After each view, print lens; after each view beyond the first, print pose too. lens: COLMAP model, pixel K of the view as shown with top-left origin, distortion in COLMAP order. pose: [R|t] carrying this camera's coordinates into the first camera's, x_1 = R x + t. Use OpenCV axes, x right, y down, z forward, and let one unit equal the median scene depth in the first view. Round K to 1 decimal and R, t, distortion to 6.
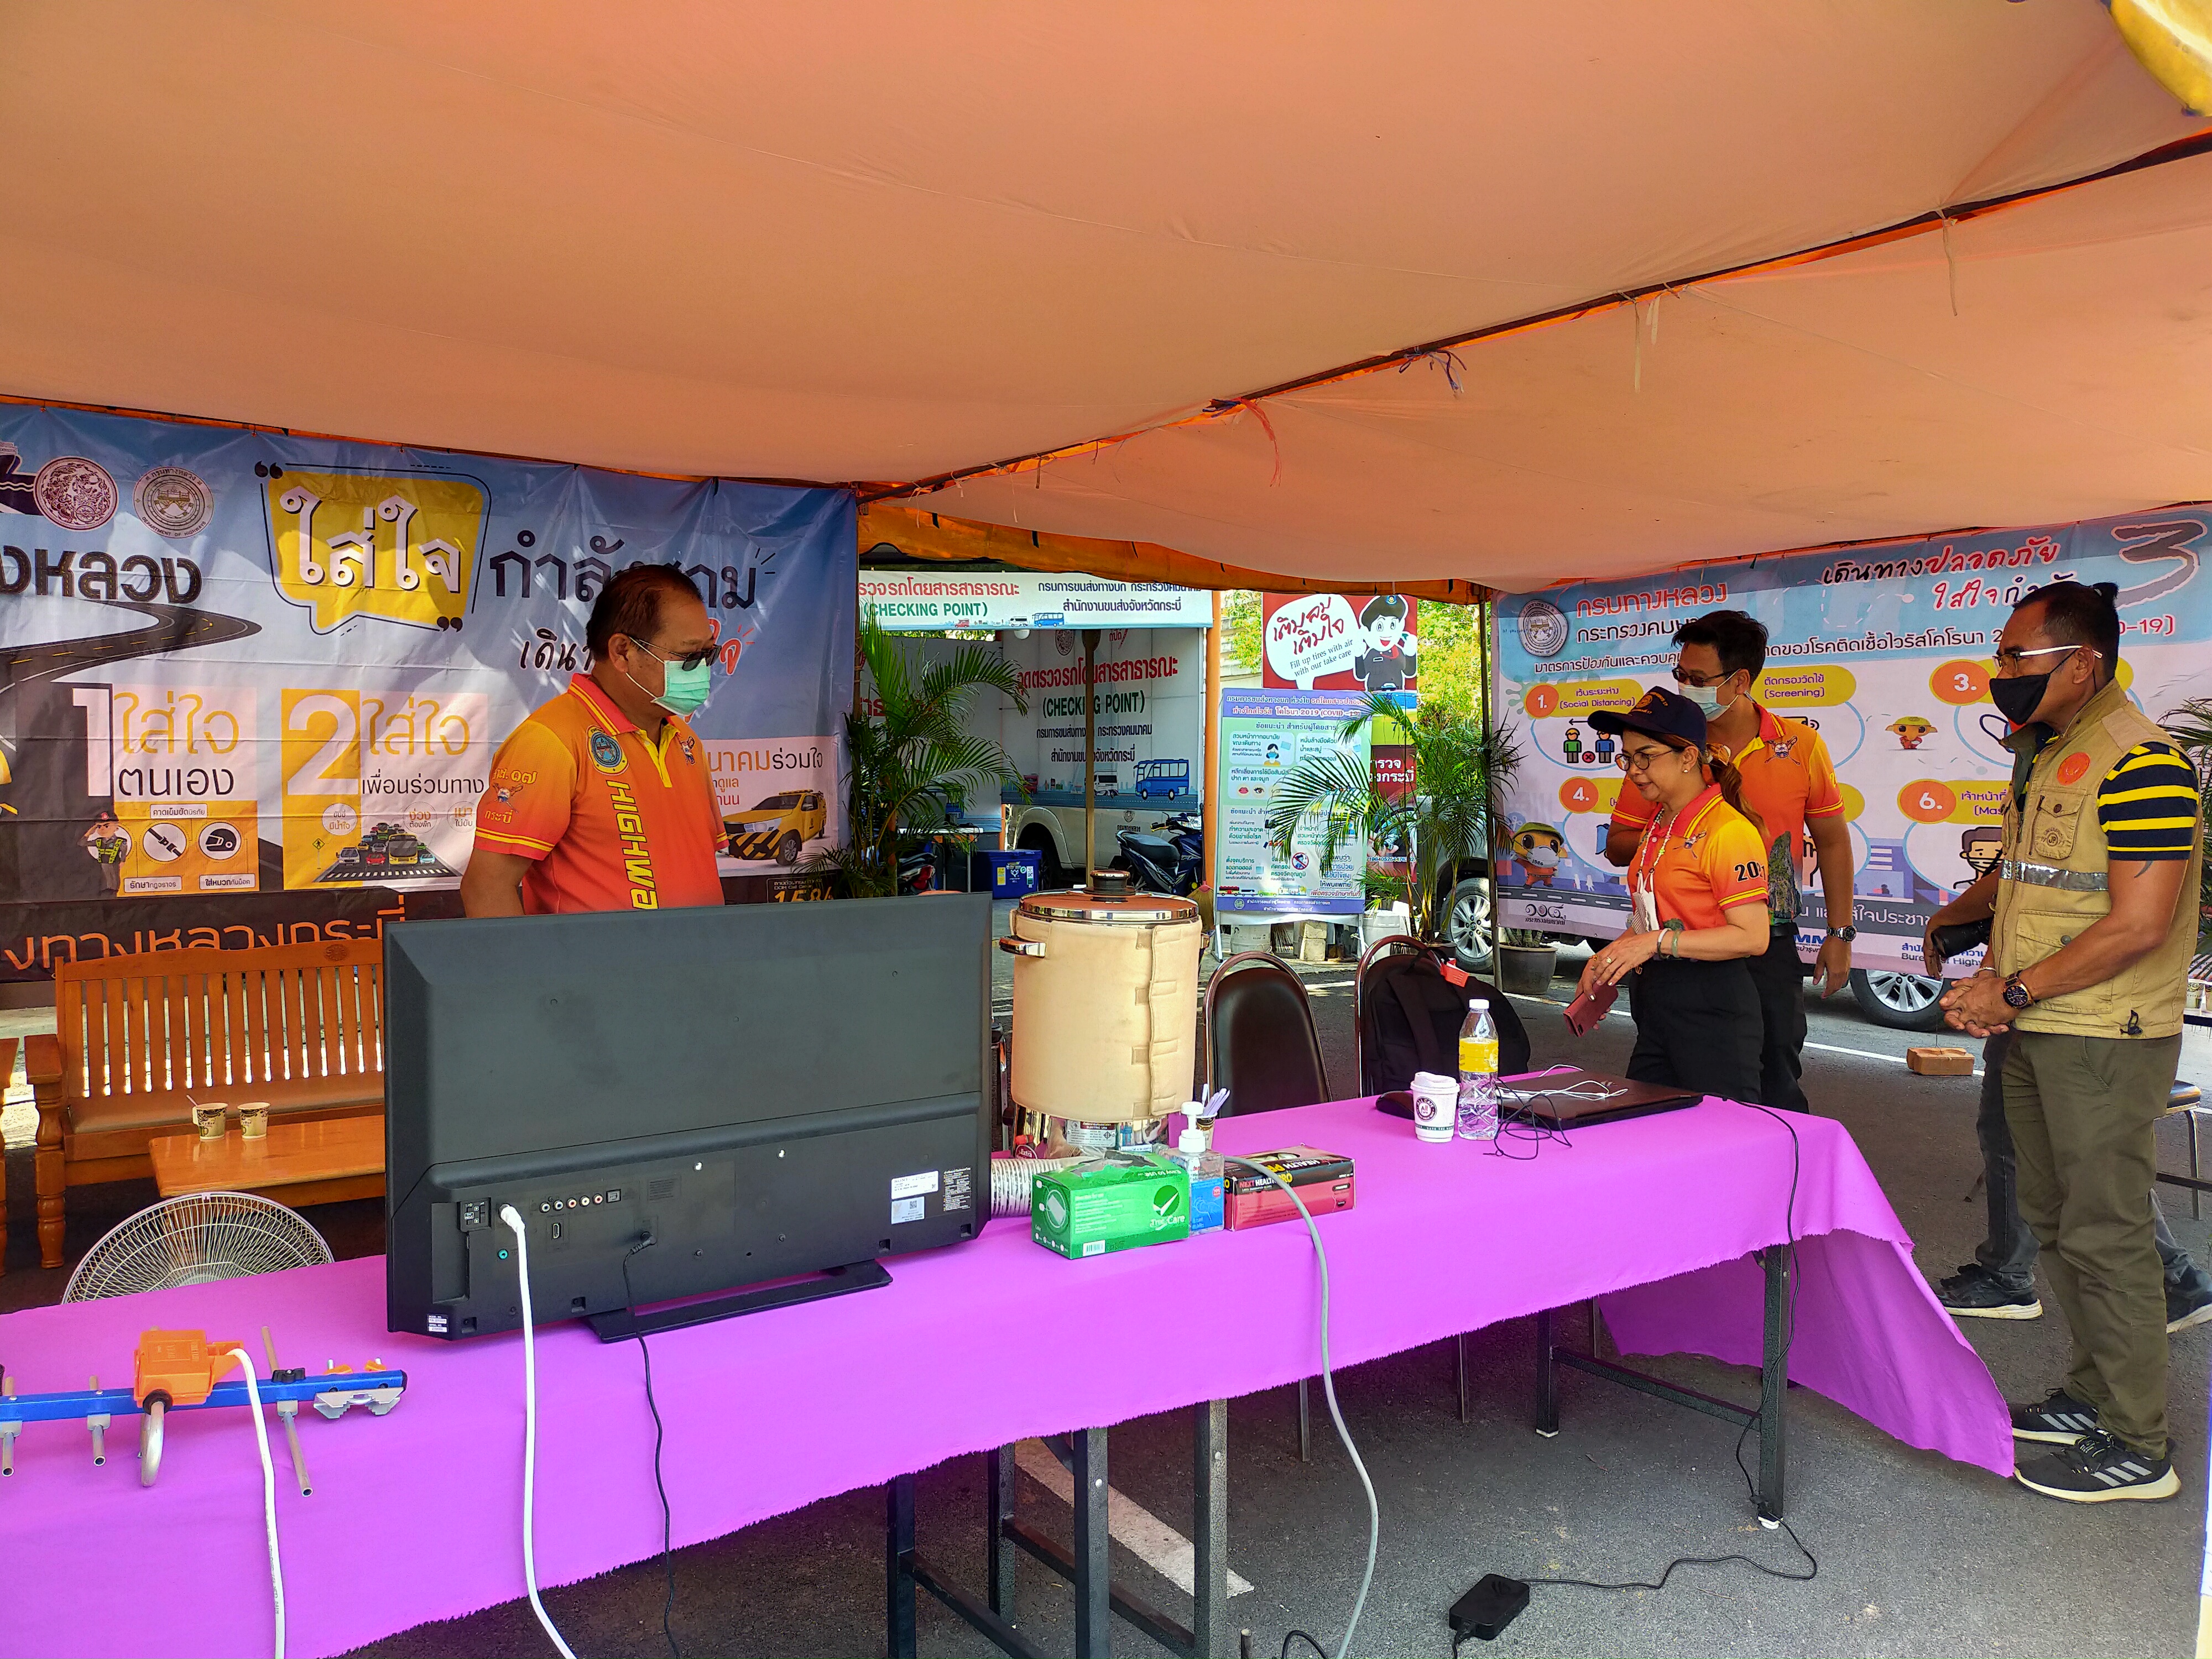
lens RADIAL K [[1675.1, 0, 1111.6], [0, 1675.1, 787.7], [0, 0, 1]] dist [0.060878, -0.078953]
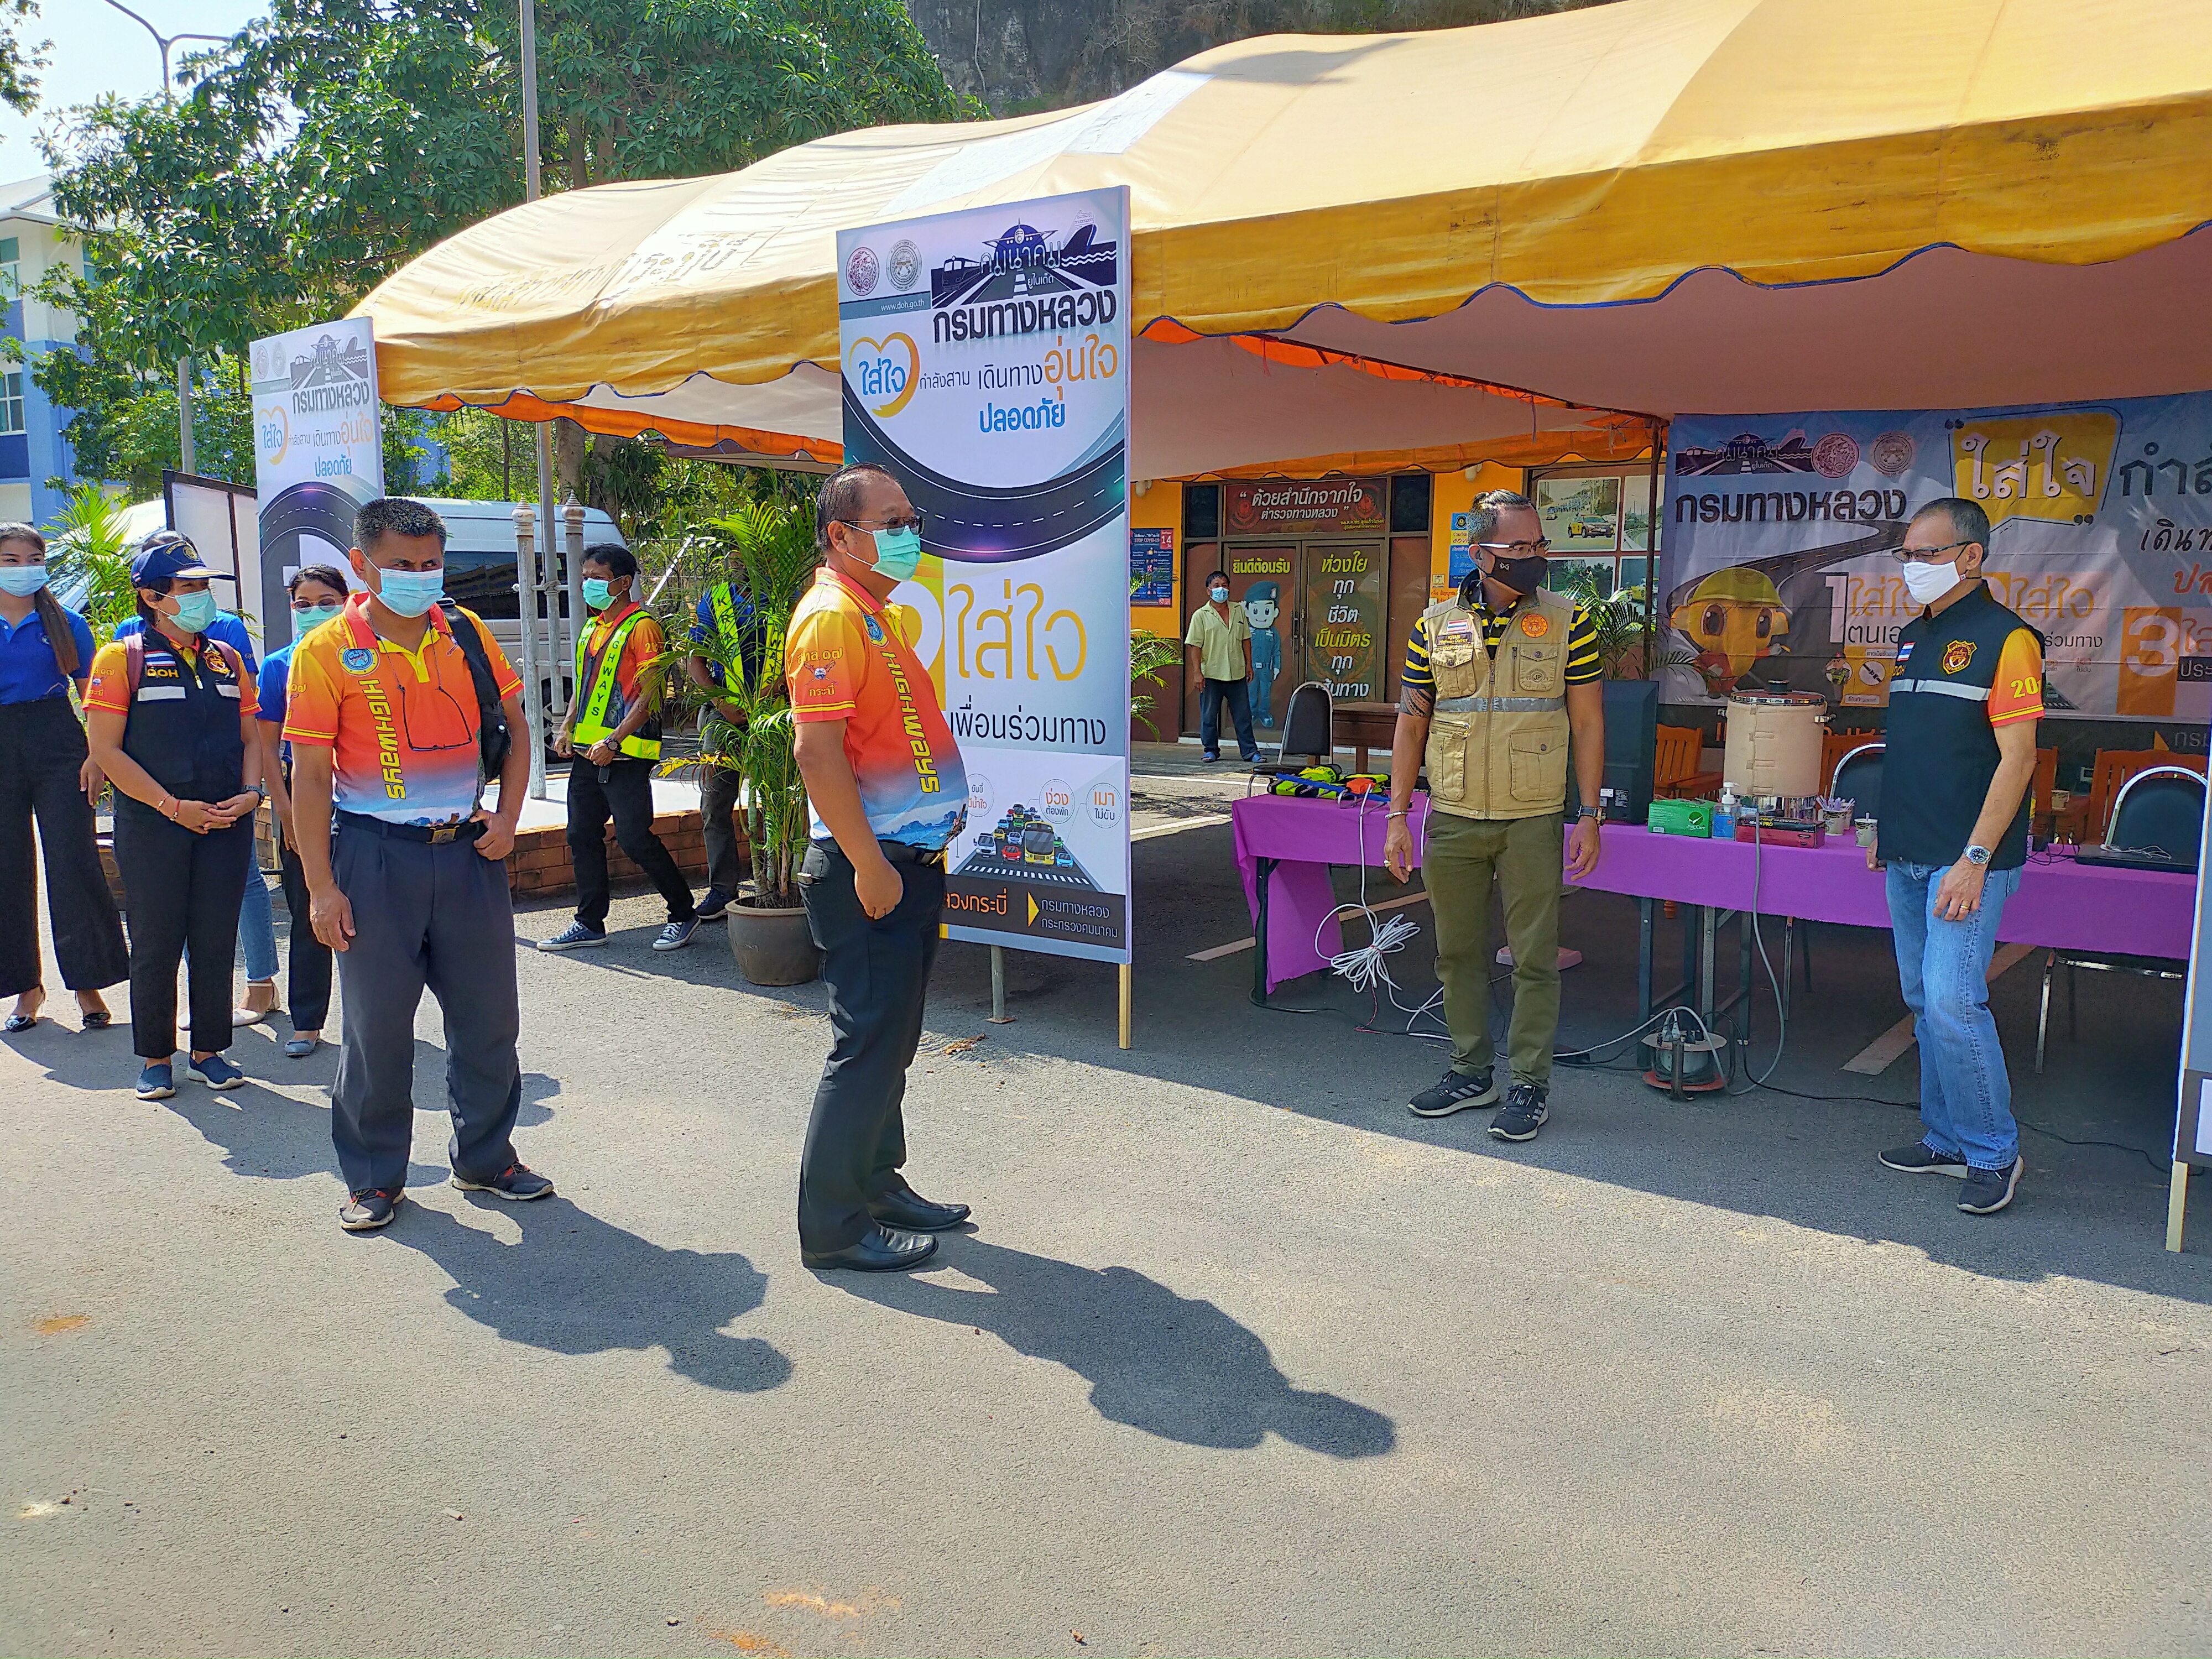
lens RADIAL K [[1675.1, 0, 1124.0], [0, 1675.1, 816.8], [0, 0, 1]] dist [0.060878, -0.078953]
pose [[0.328642, 0.118724, -0.936963, 0.639897], [-0.022628, 0.992772, 0.117859, -0.003930], [0.944183, -0.017532, 0.328953, -0.165777]]
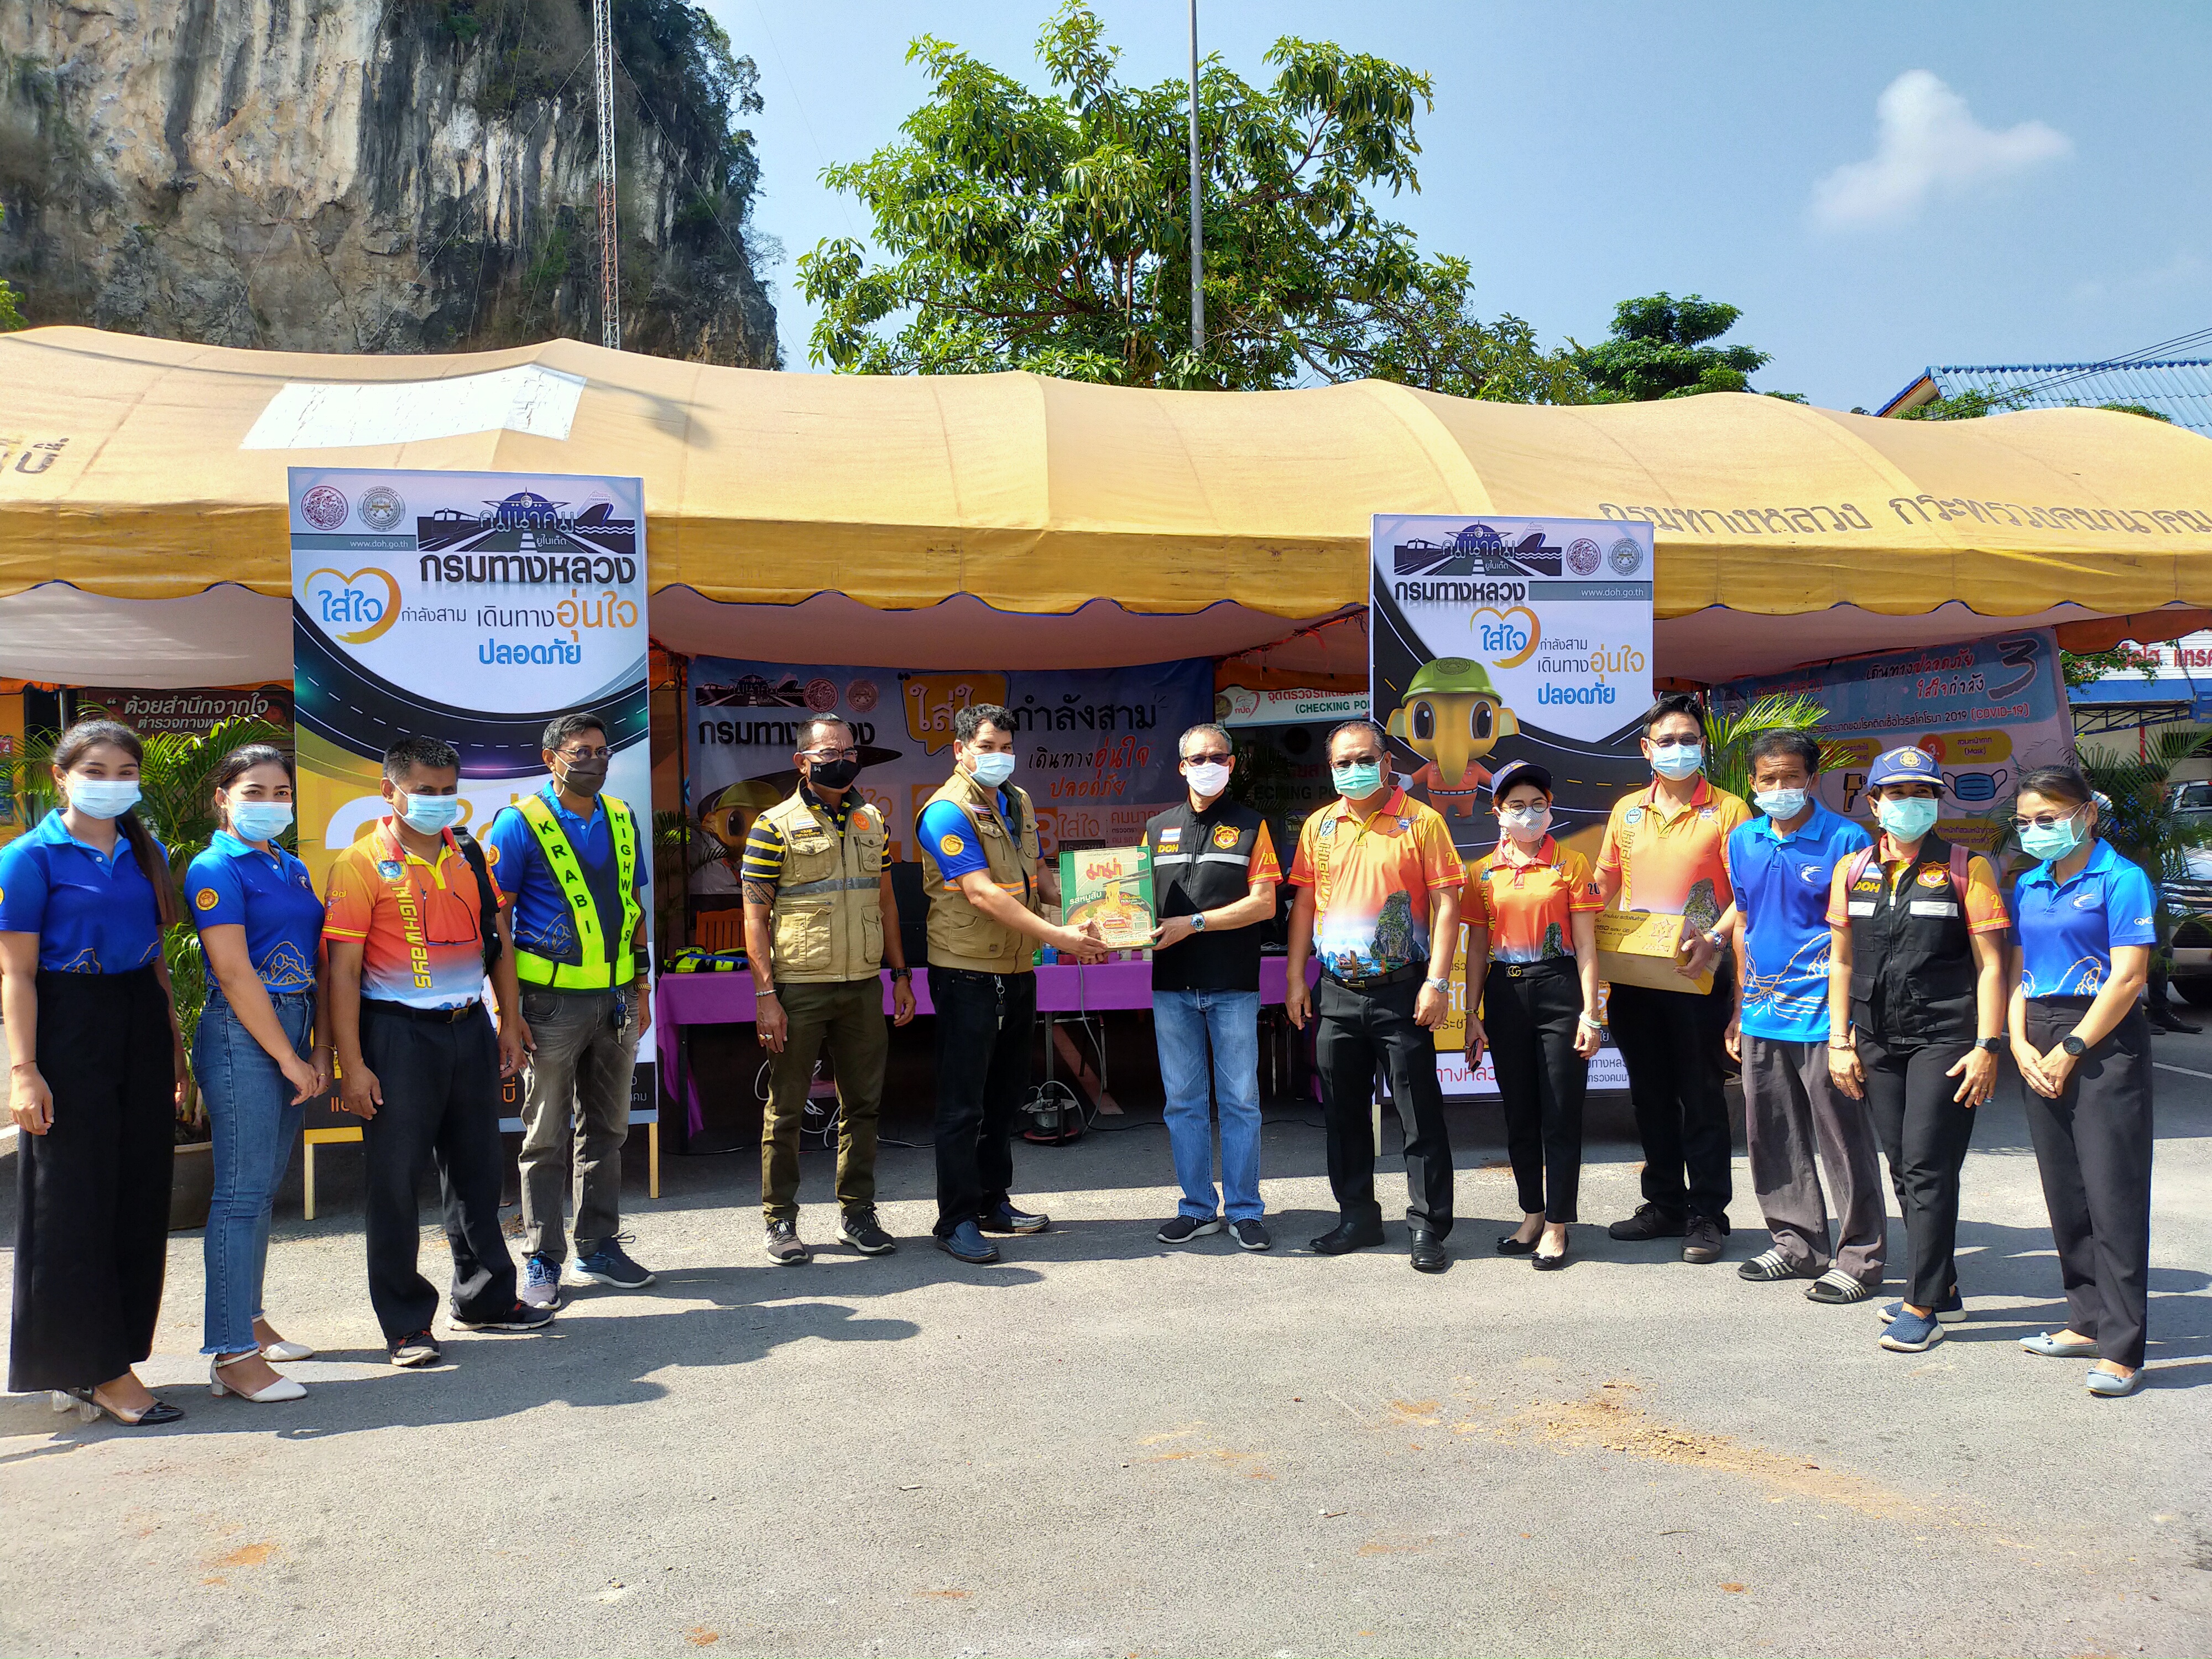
lens RADIAL K [[1675.1, 0, 1135.7], [0, 1675.1, 816.2], [0, 0, 1]] dist [0.060878, -0.078953]
pose [[0.912768, -0.013889, -0.408243, 0.526152], [0.009755, 0.999878, -0.012208, 0.005601], [0.408363, 0.007161, 0.912792, -0.651184]]
